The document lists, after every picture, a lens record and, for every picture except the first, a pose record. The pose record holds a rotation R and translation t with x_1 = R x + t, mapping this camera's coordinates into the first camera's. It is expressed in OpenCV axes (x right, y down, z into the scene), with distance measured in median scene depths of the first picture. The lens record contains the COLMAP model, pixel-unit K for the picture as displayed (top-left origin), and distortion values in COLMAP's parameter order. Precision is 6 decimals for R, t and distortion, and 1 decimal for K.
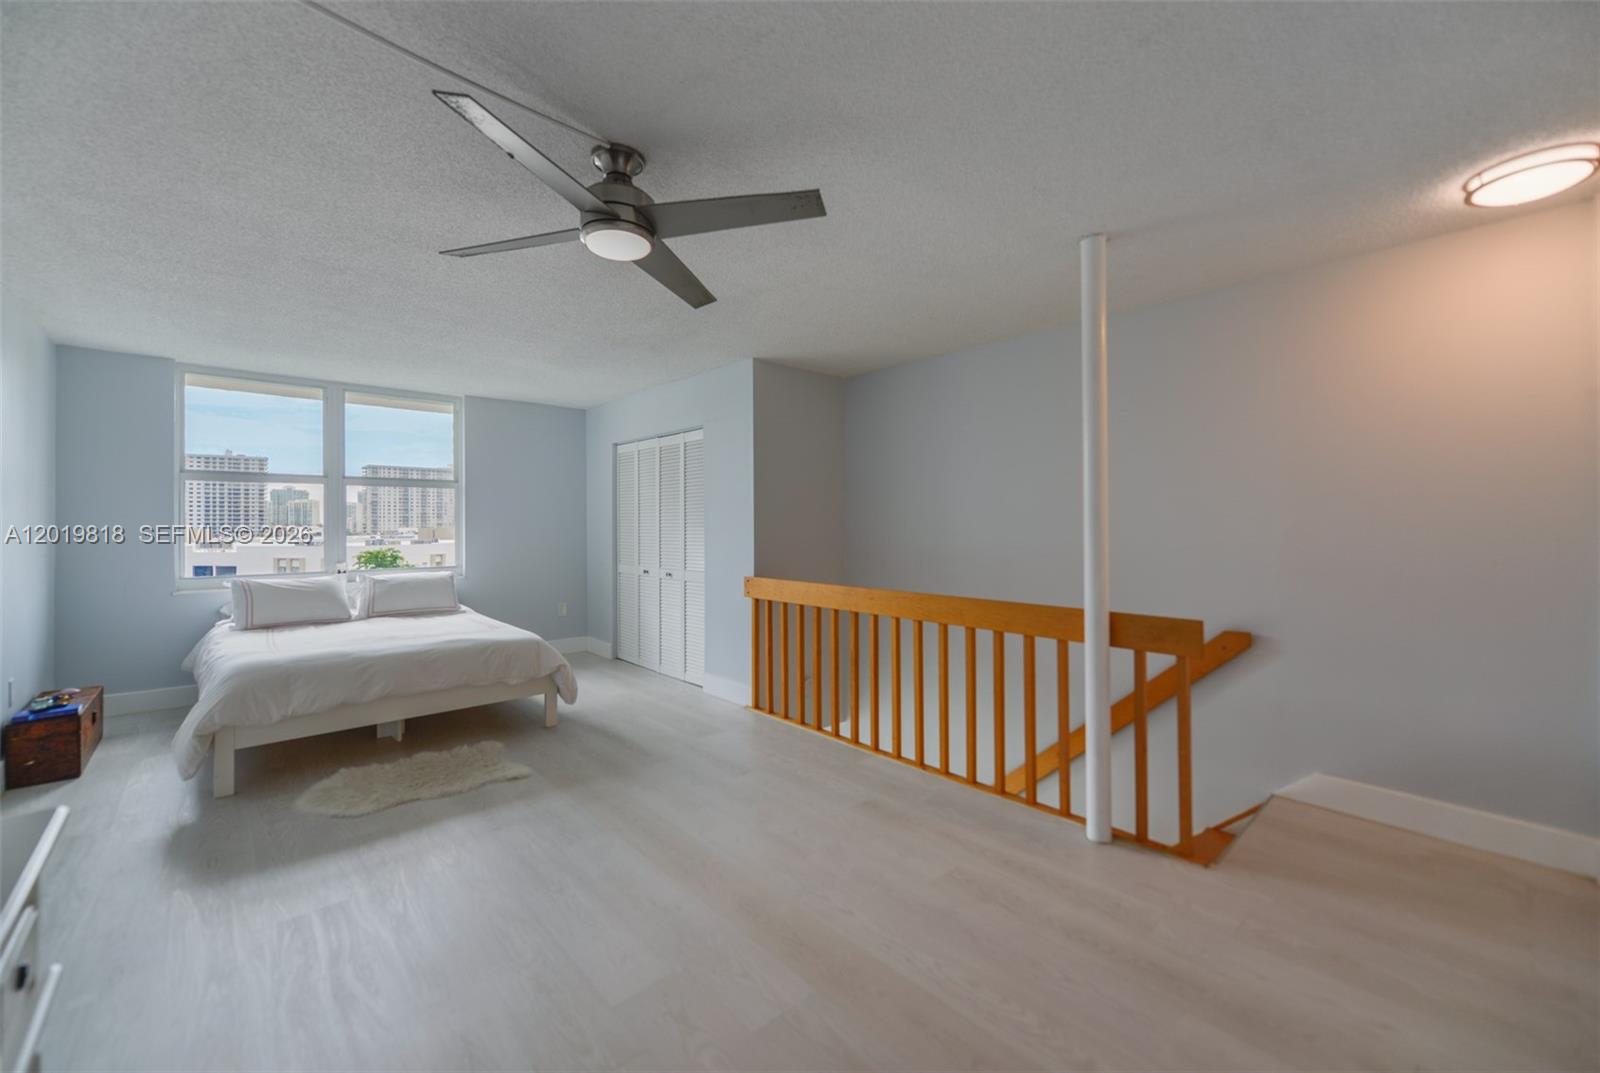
lens RADIAL K [[641.0, 0, 786.0], [0, 641.0, 524.7], [0, 0, 1]] dist [0.003293, -0.001627]
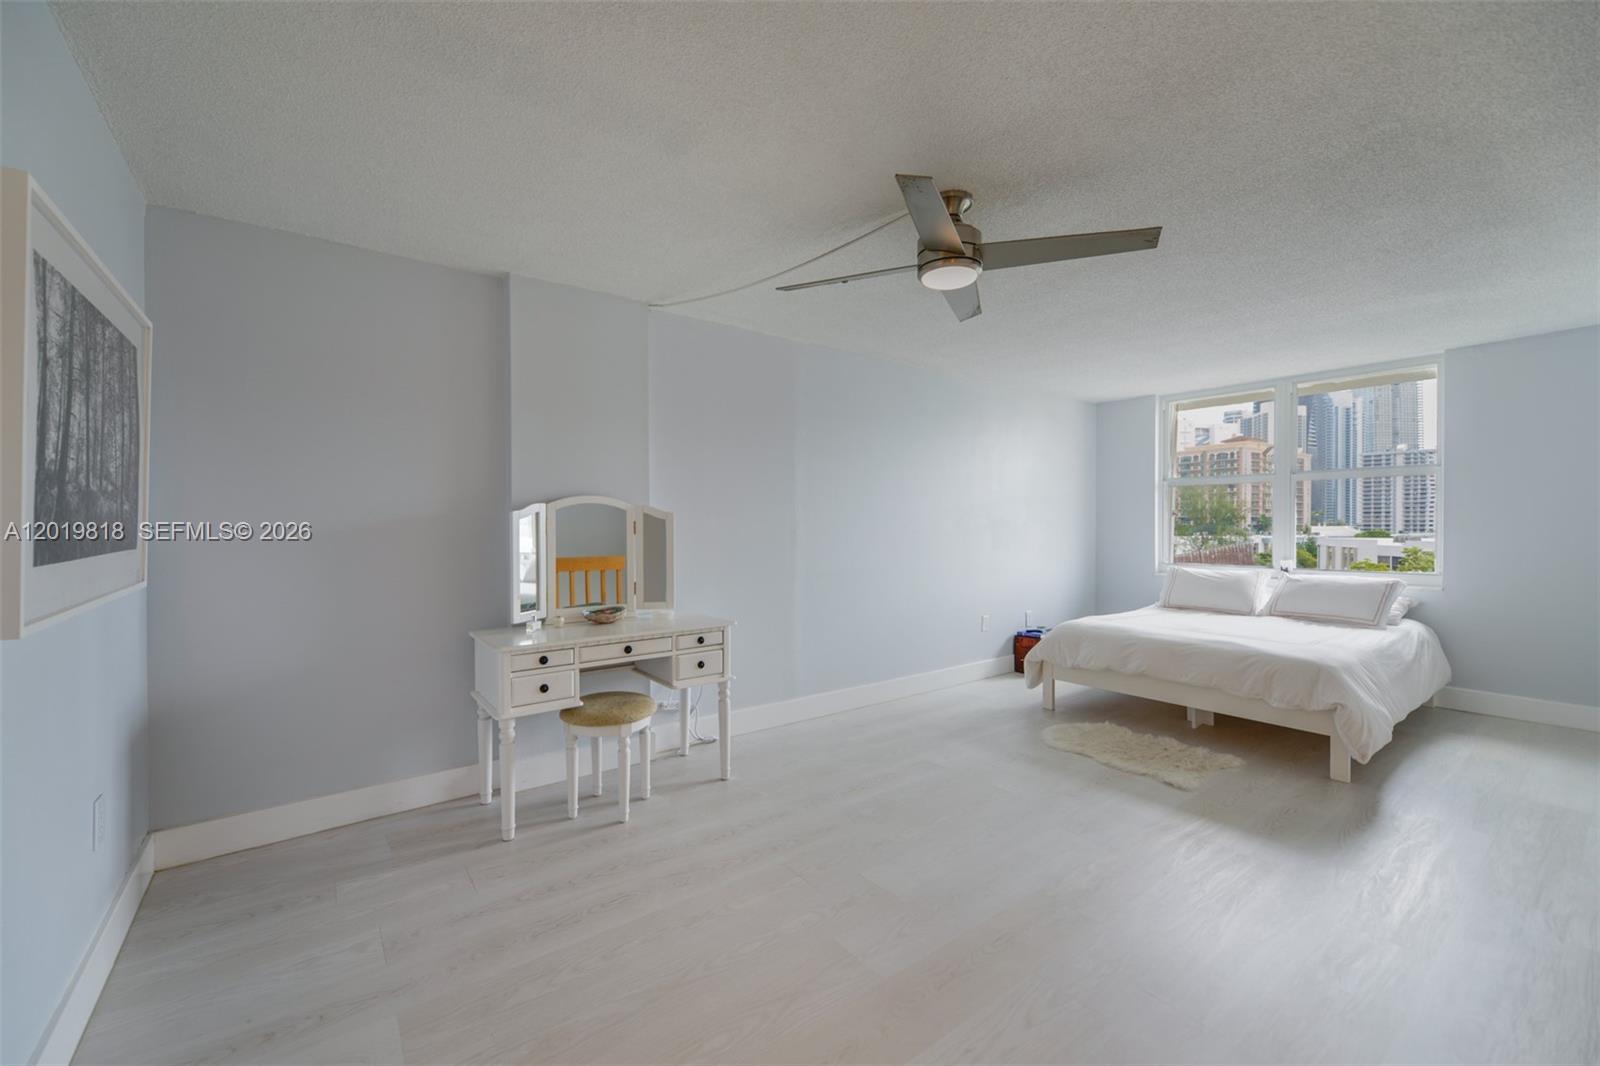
lens RADIAL K [[641.0, 0, 785.5], [0, 641.0, 535.6], [0, 0, 1]] dist [0.003293, -0.001627]
pose [[-0.087682, 0.020741, -0.995933, 0.402999], [0.002611, 0.999785, 0.020591, 0.000524], [0.996145, -0.000795, -0.087718, 0.354994]]
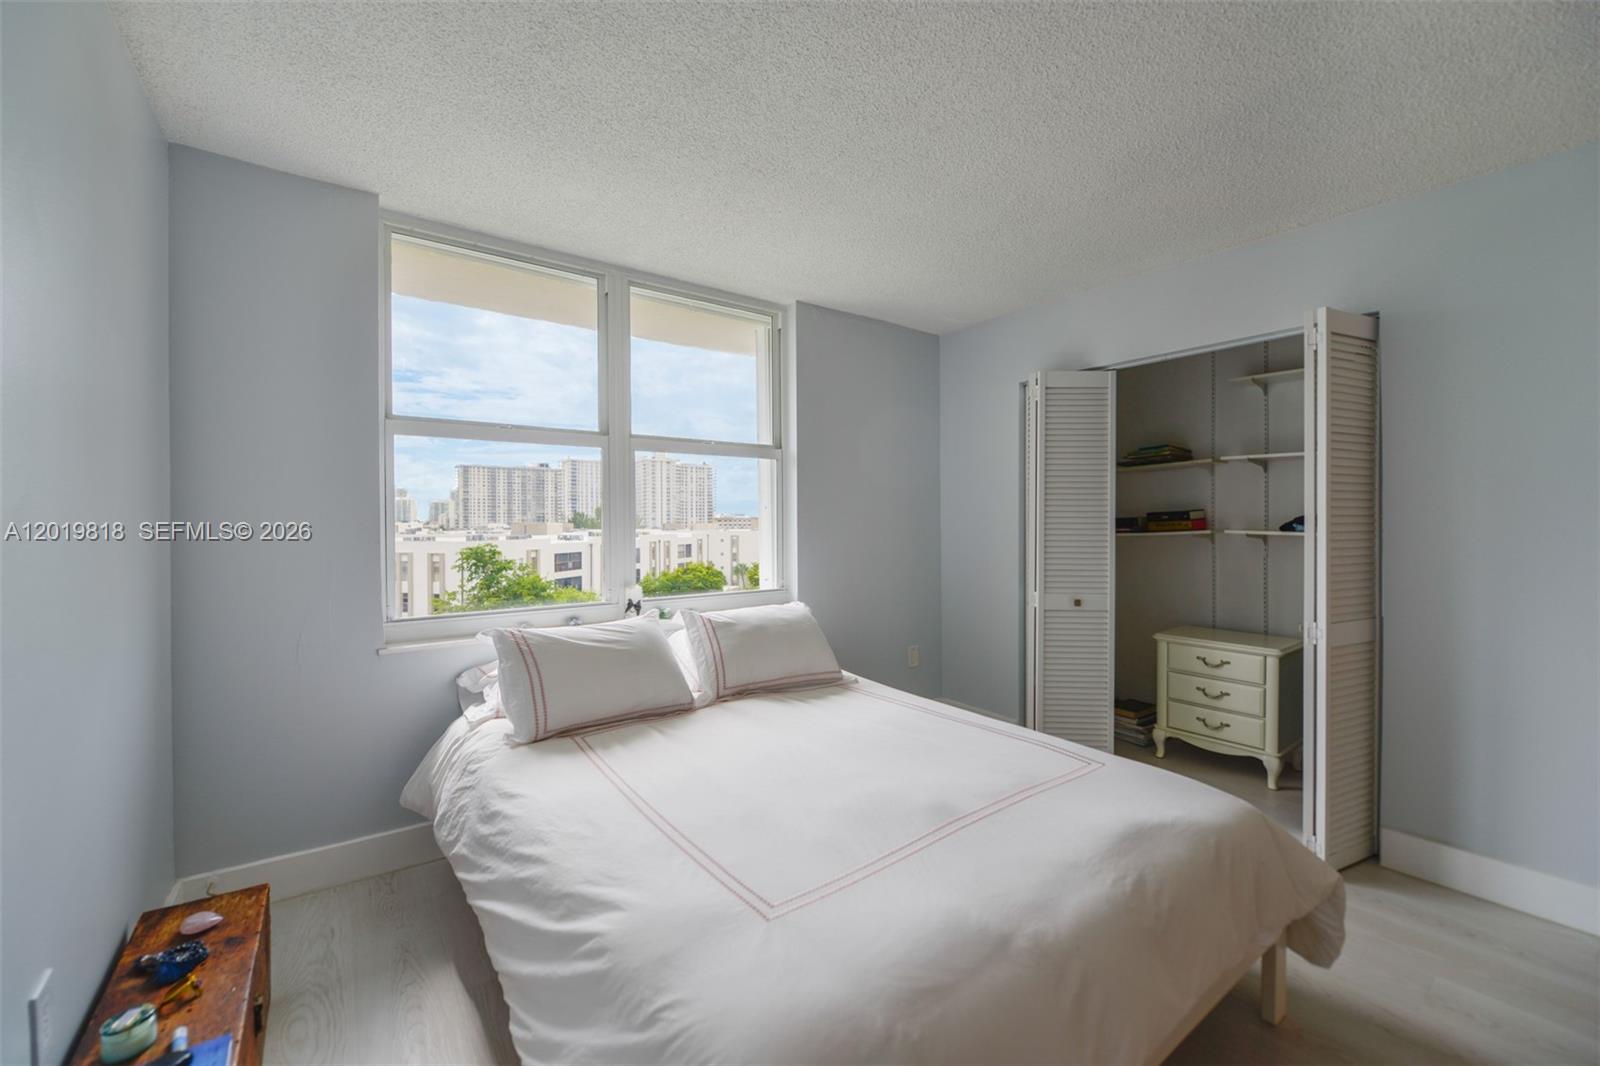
lens RADIAL K [[641.0, 0, 778.4], [0, 641.0, 534.4], [0, 0, 1]] dist [0.003293, -0.001627]
pose [[0.993431, 0.002292, -0.114406, -0.554464], [0.000171, 0.999769, 0.021511, 0.001217], [0.114429, -0.021389, 0.993201, 0.505152]]
